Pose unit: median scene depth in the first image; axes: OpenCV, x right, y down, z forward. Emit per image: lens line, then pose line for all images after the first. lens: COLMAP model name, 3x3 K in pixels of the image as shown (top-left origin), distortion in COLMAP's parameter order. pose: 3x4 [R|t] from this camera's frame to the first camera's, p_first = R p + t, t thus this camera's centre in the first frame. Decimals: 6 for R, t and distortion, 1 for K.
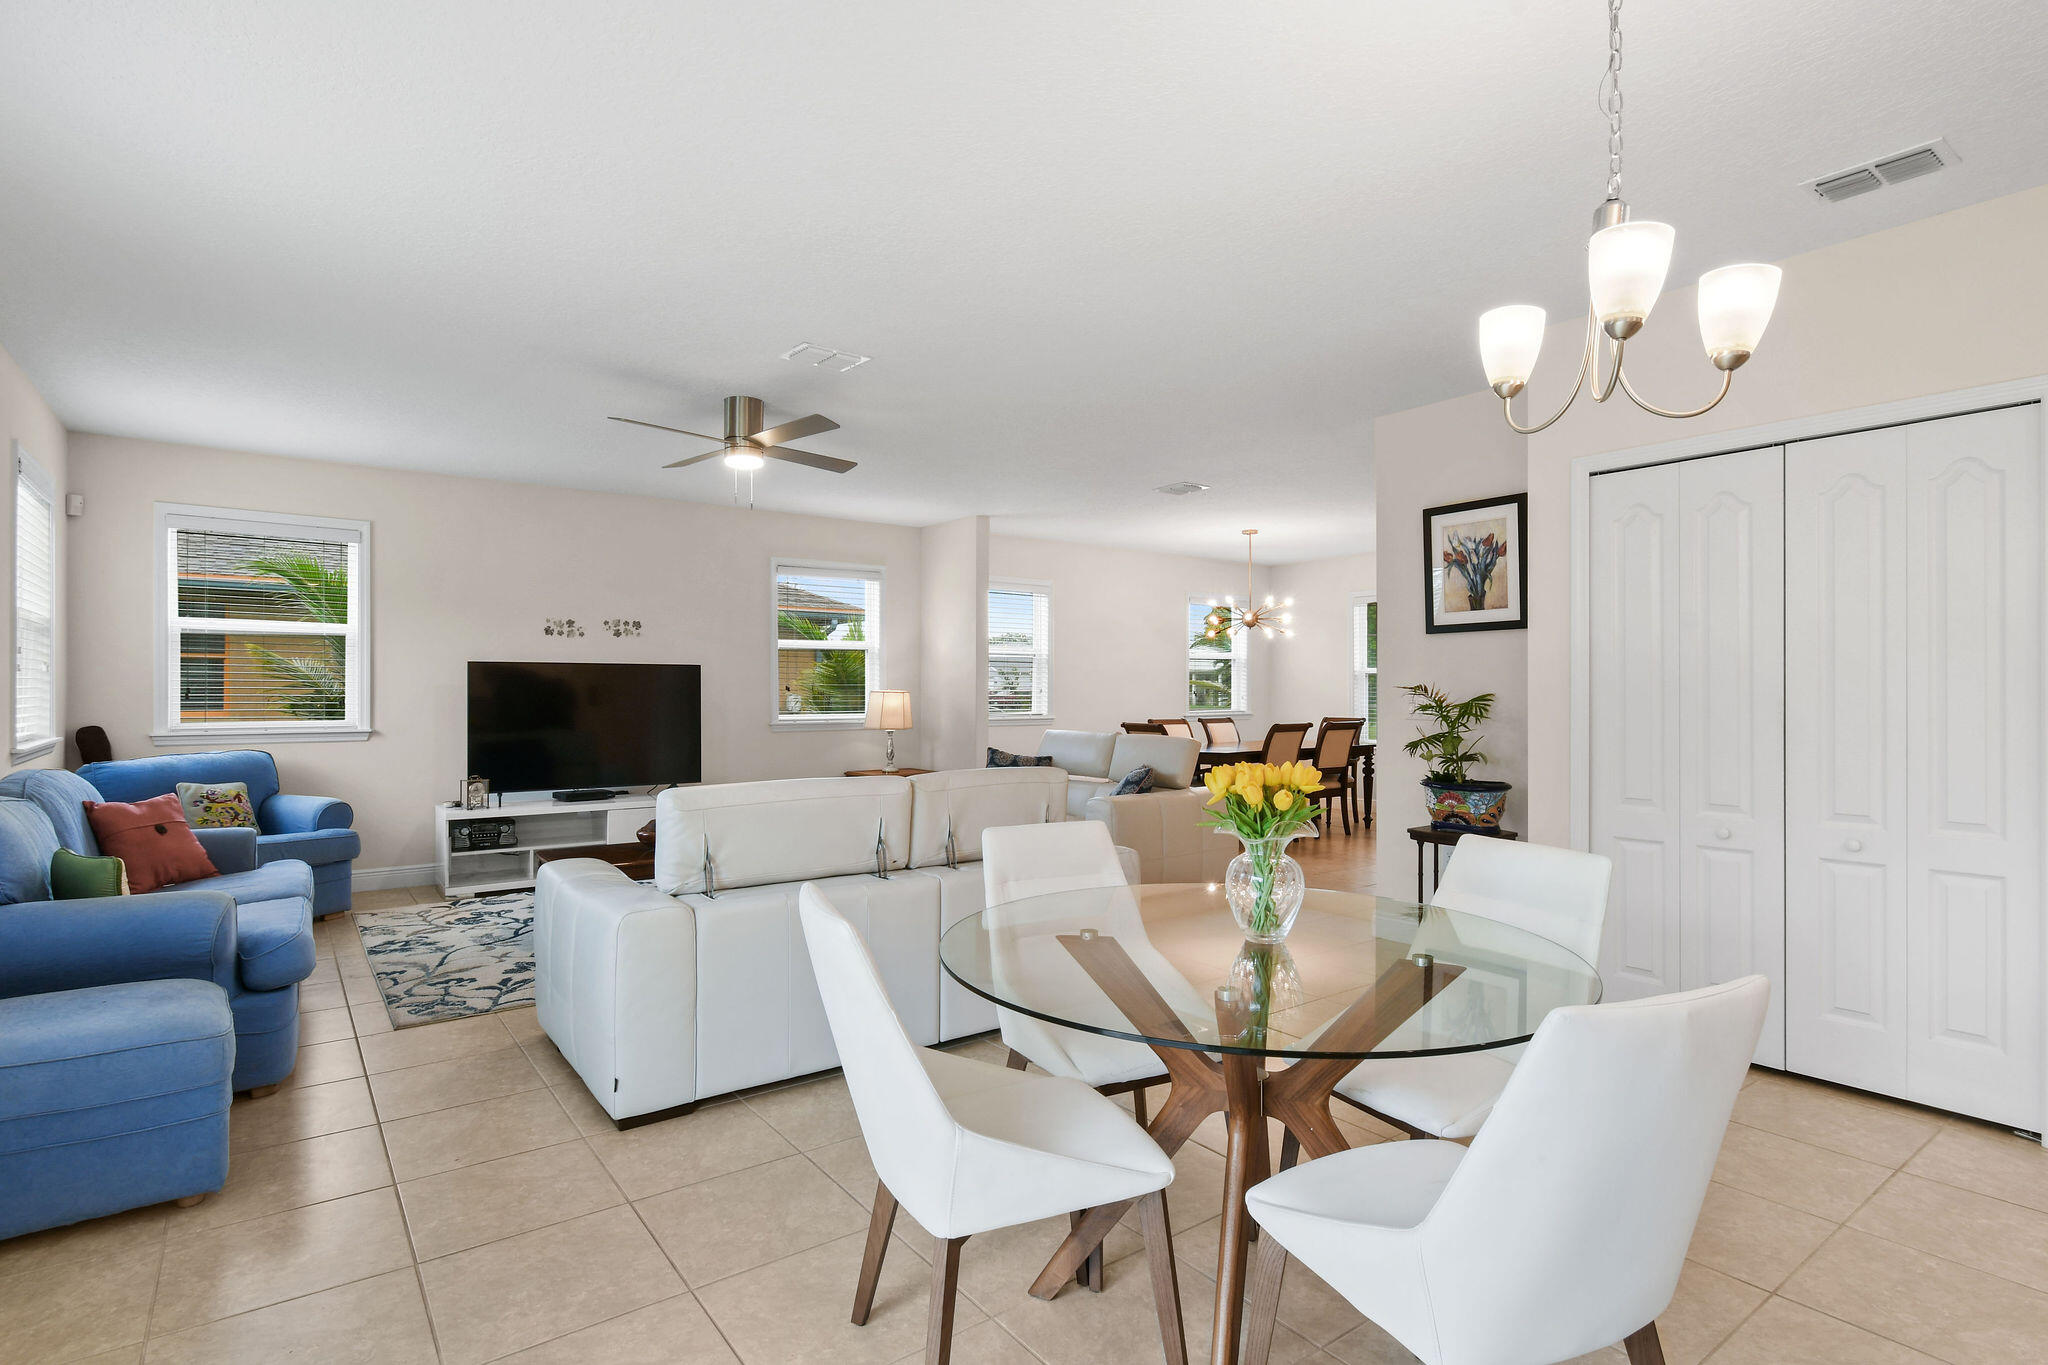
lens RADIAL K [[1004.0, 0, 1042.2], [0, 1004.0, 680.7], [0, 0, 1]] dist [-0.000203, -0.000365]
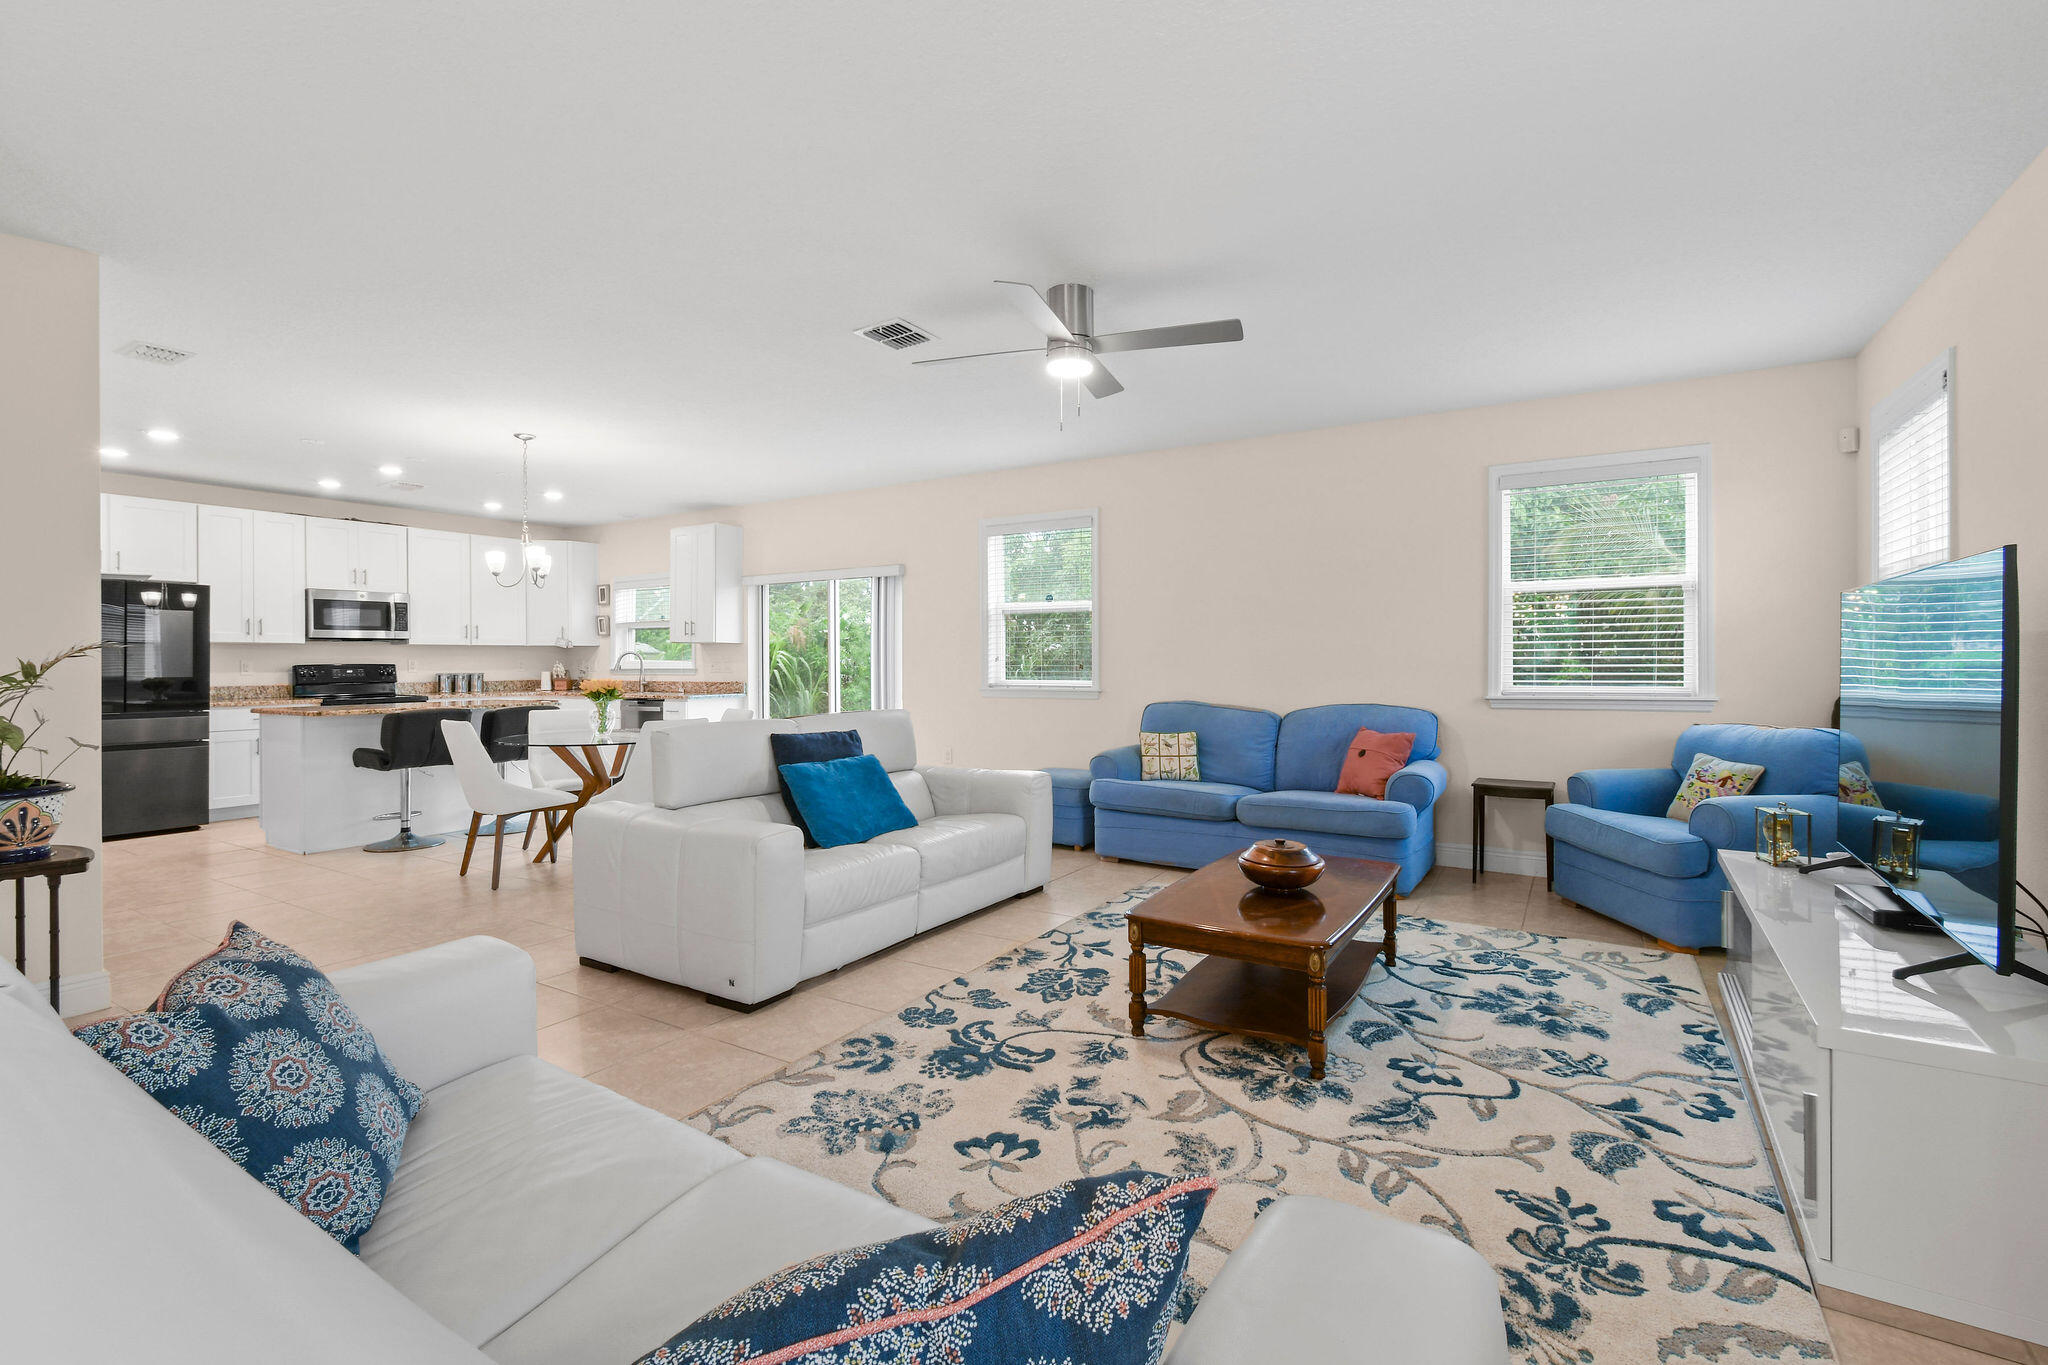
lens RADIAL K [[909.2, 0, 1032.2], [0, 909.2, 664.9], [0, 0, 1]] dist [0.004803, 0.000137]
pose [[-0.932586, 0.002226, -0.360940, -0.005327], [0.005053, 0.999964, -0.006888, 0.025096], [0.360911, -0.008248, -0.932564, 1.539329]]
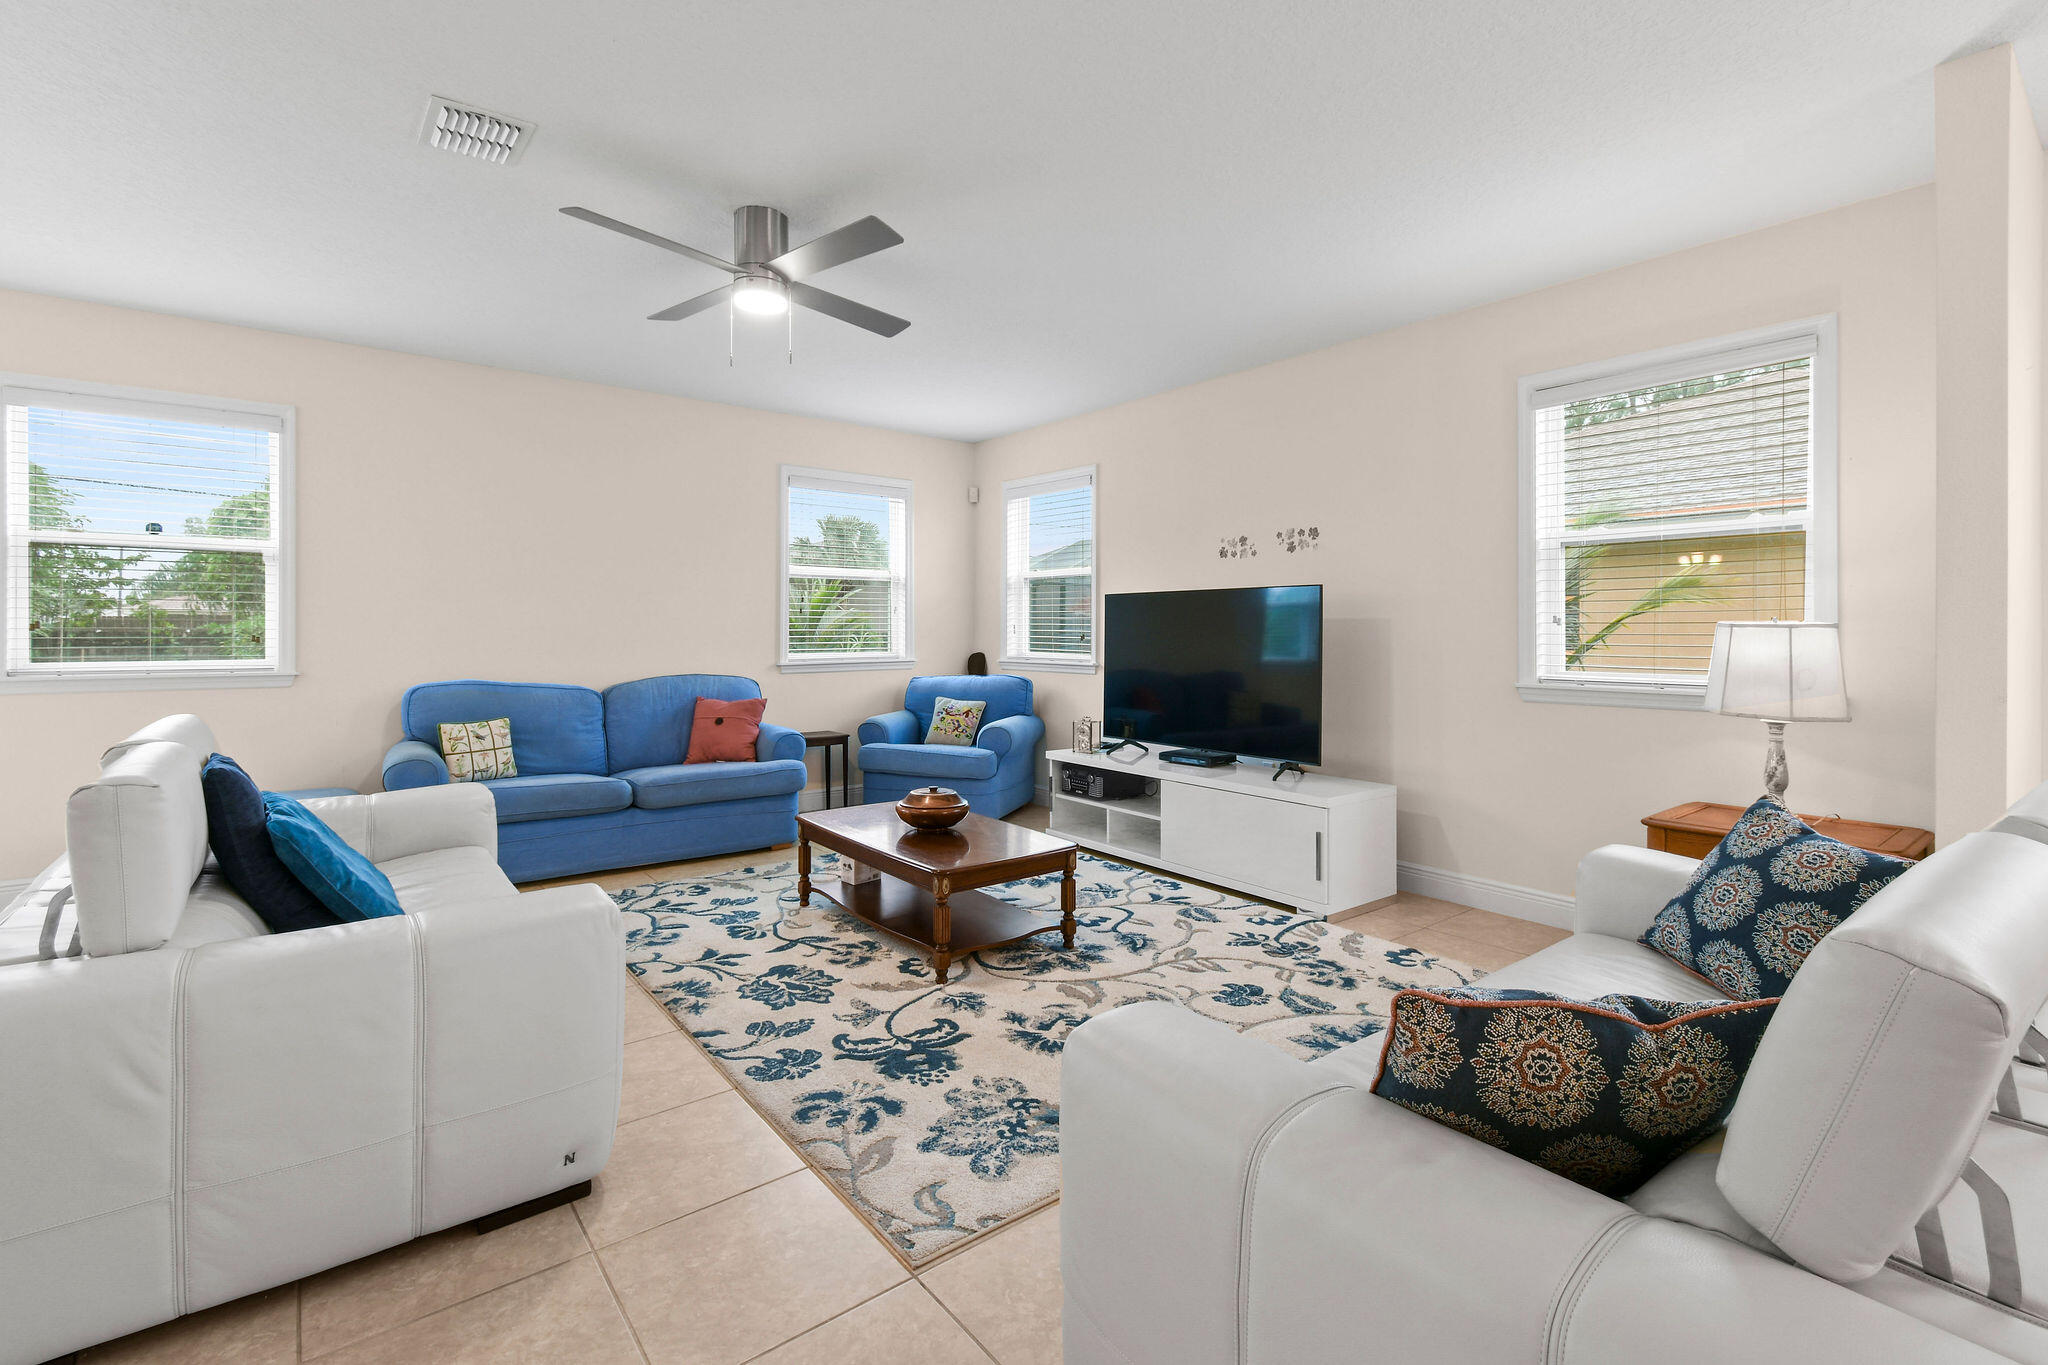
lens RADIAL K [[912.2, 0, 1031.1], [0, 912.2, 649.7], [0, 0, 1]] dist [0.010311, -0.005351]
pose [[0.021302, 0.018188, -0.999608, 0.329637], [0.007107, 0.999806, 0.018343, 0.019142], [0.999748, -0.007495, 0.021168, 1.089498]]
